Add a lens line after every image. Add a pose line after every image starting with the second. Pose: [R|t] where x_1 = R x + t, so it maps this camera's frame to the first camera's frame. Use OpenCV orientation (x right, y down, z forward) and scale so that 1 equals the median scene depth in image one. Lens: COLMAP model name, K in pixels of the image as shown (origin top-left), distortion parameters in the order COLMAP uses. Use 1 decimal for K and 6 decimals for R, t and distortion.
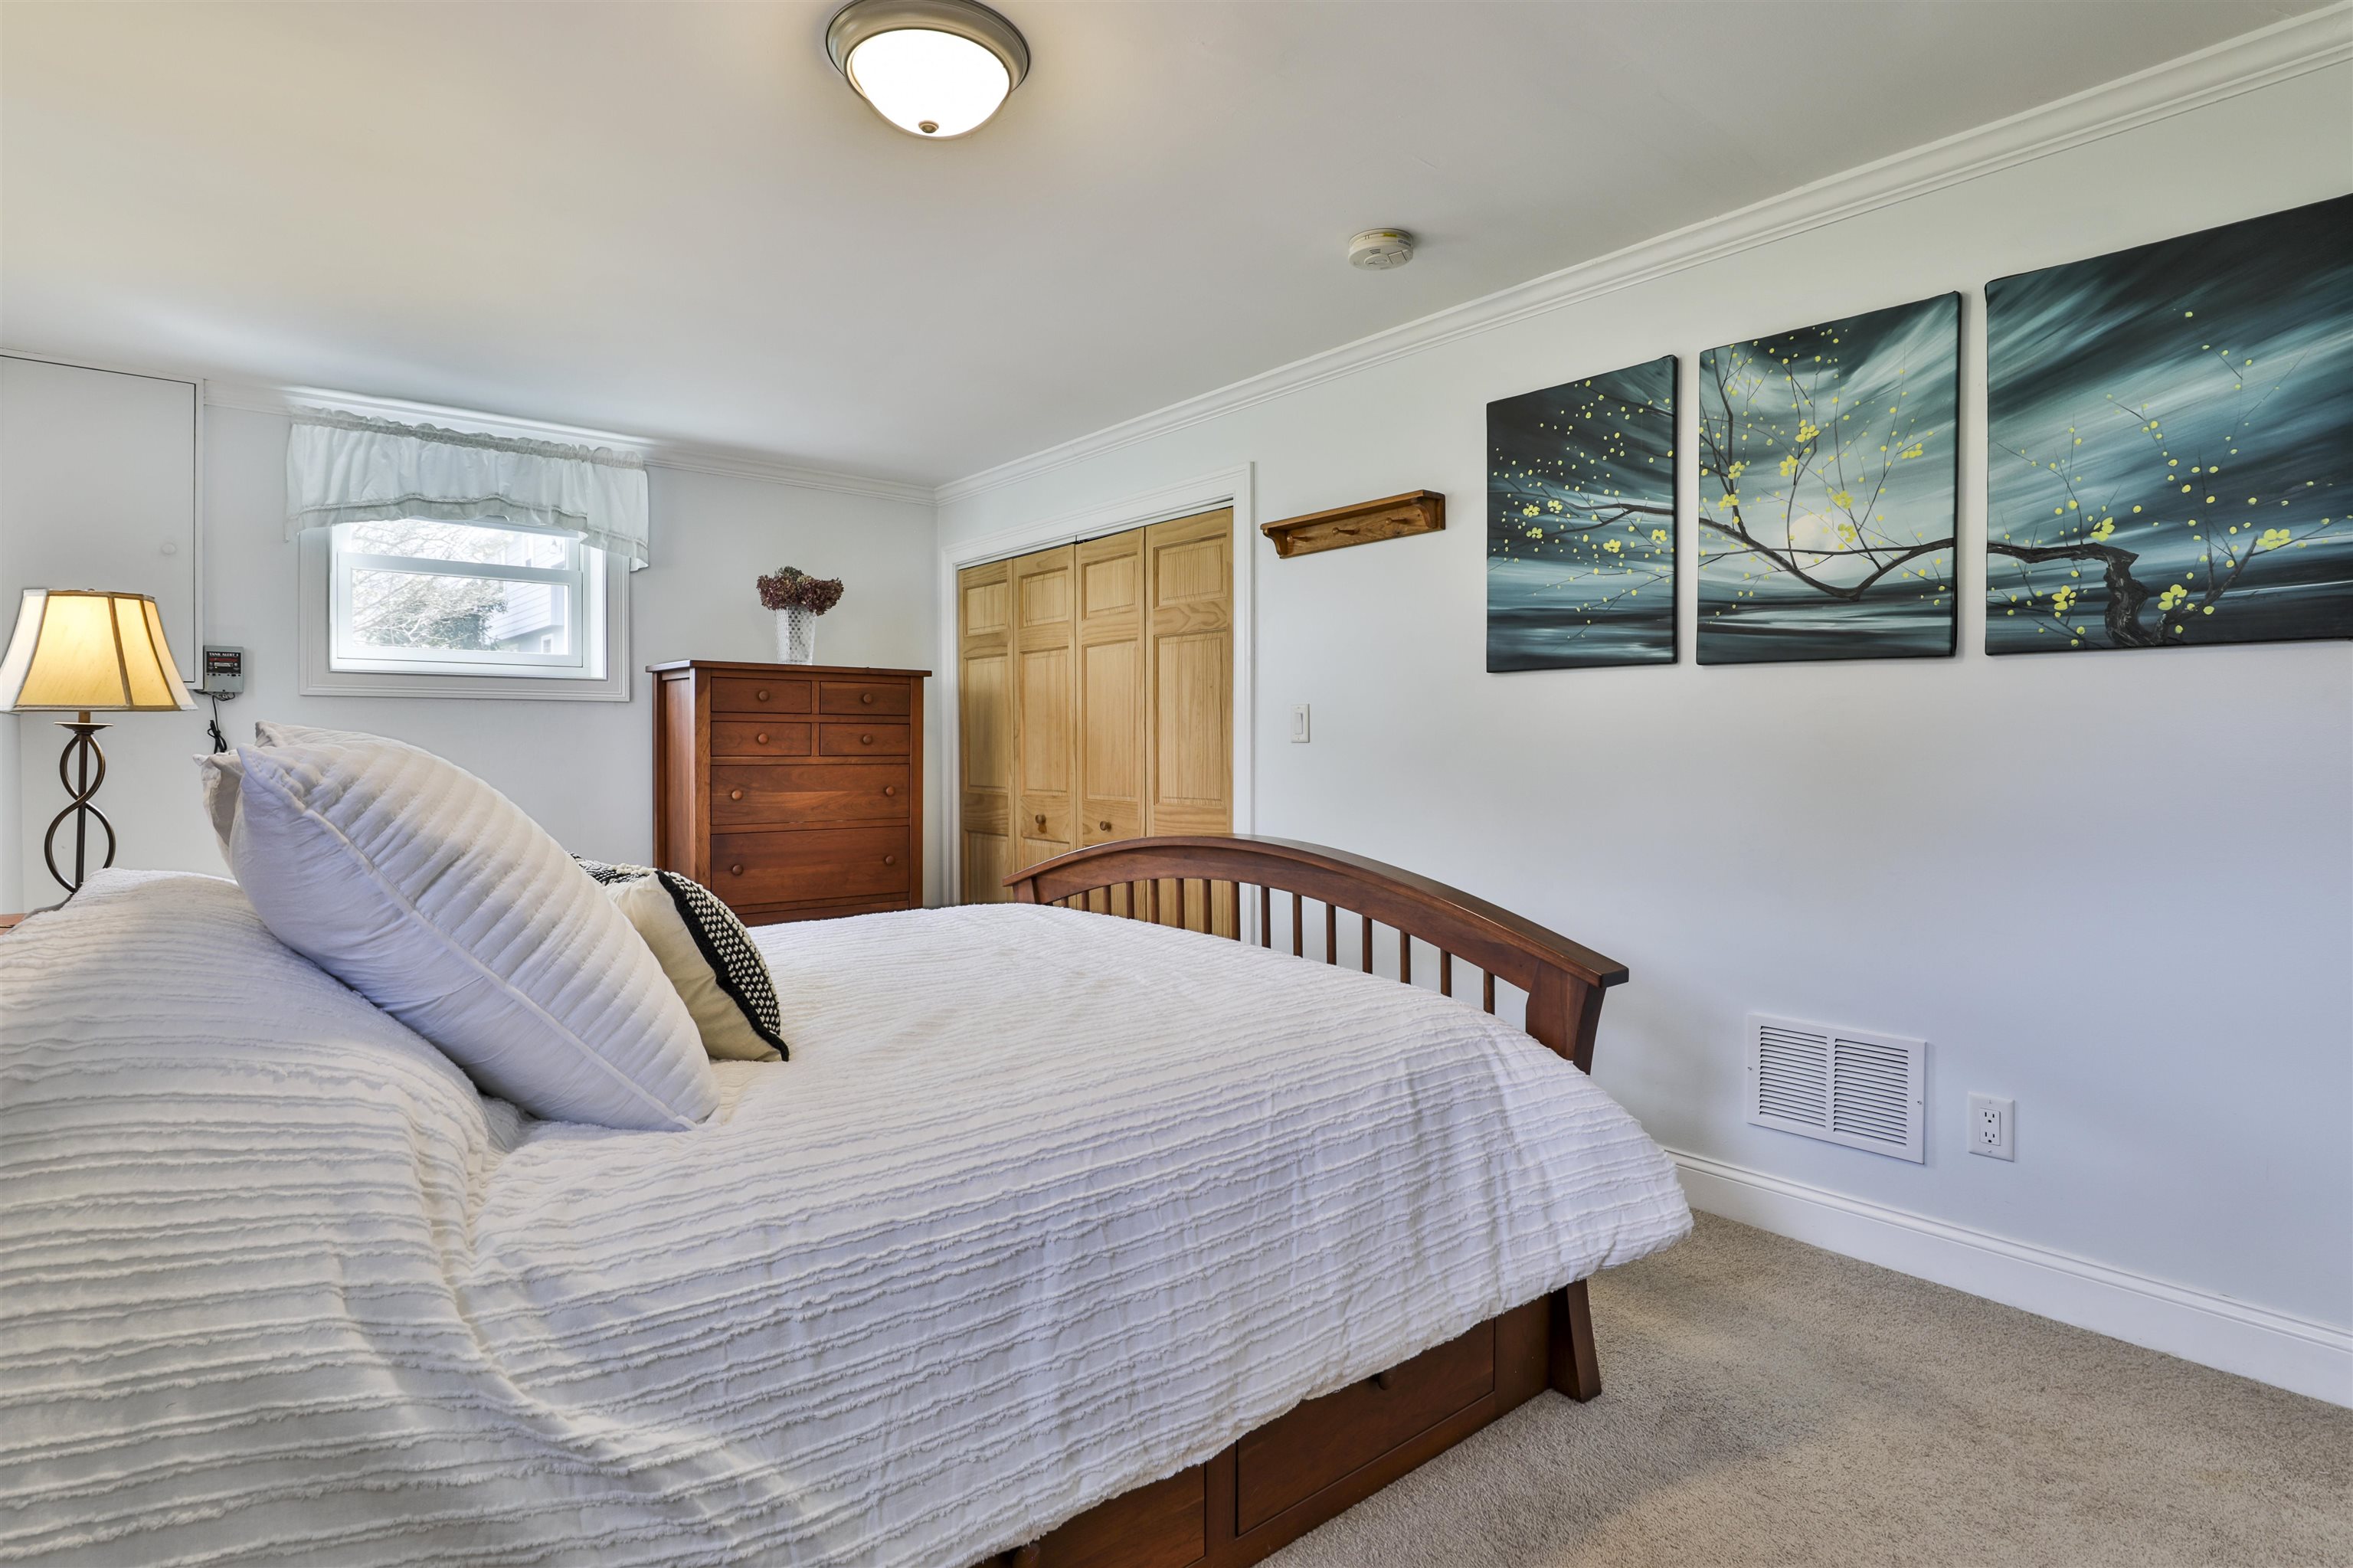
lens RADIAL K [[1141.1, 0, 1167.1], [0, 1141.1, 768.1], [0, 0, 1]] dist [-0.031538, 0.007672]
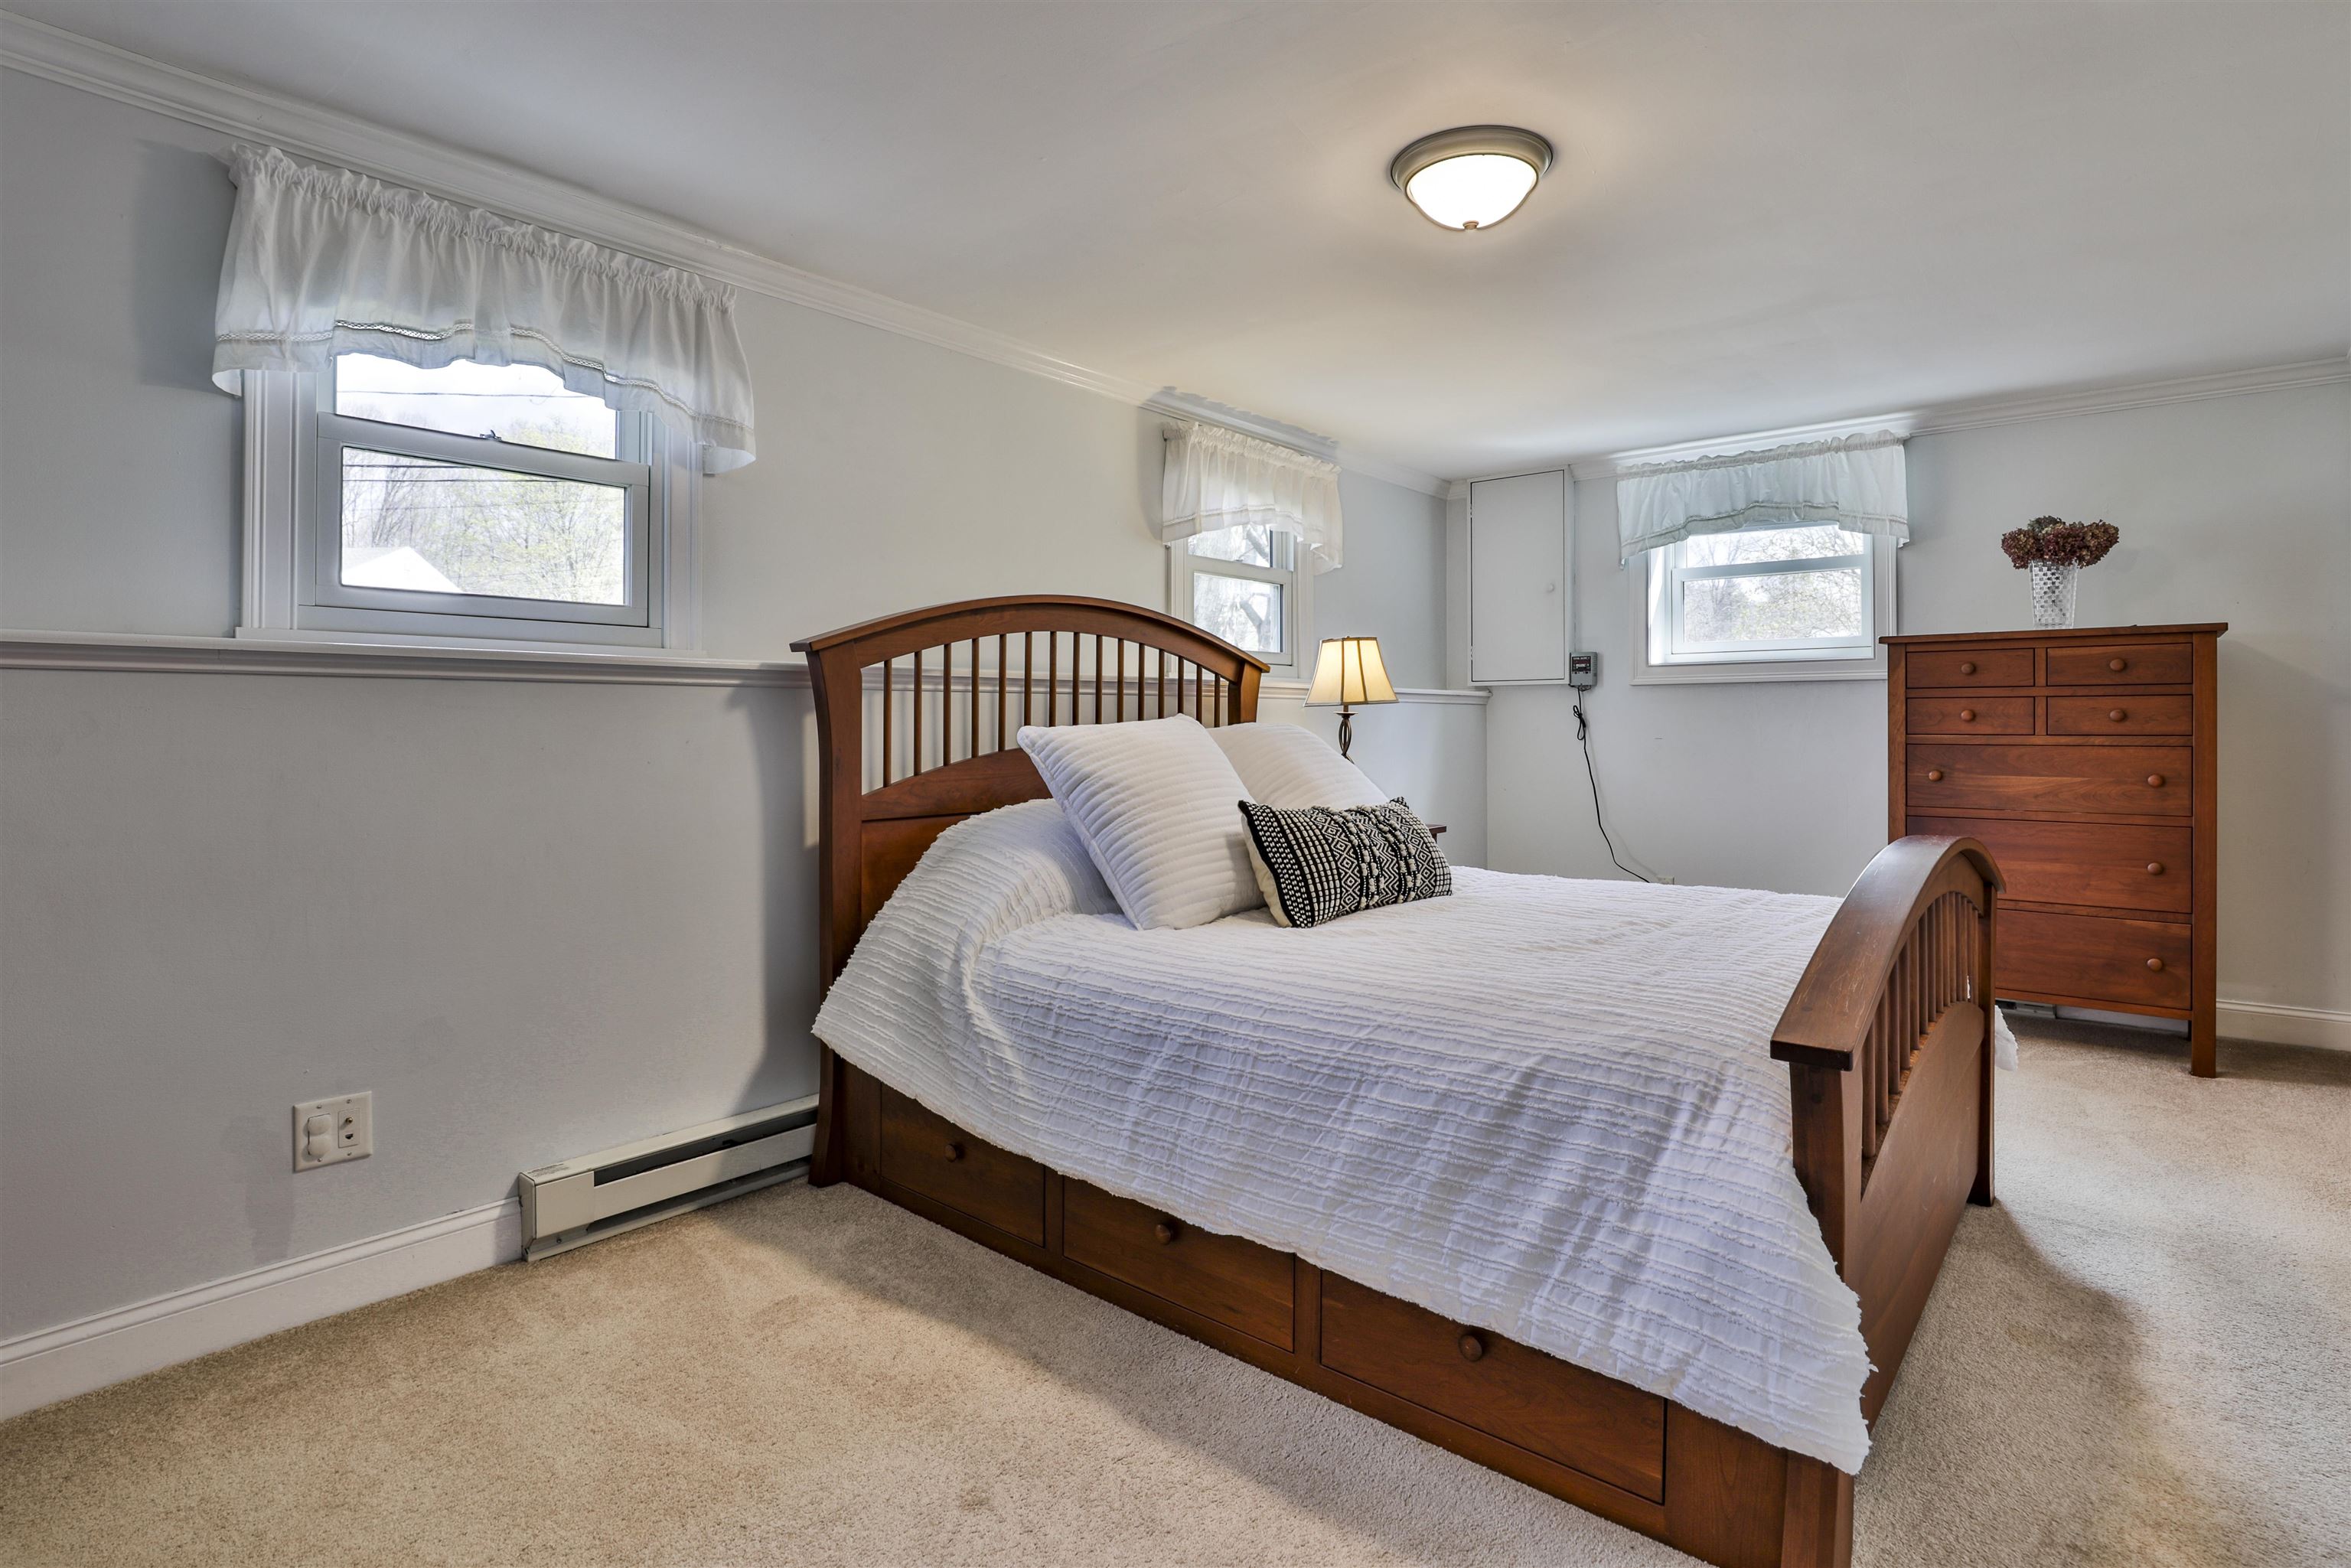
lens RADIAL K [[1189.7, 0, 1181.5], [0, 1189.7, 728.4], [0, 0, 1]] dist [-0.025276, 0.002346]
pose [[0.190037, 0.003059, -0.981772, 0.490869], [-0.016150, 0.999870, -0.000011, -0.005855], [0.981644, 0.015858, 0.190062, 0.221731]]
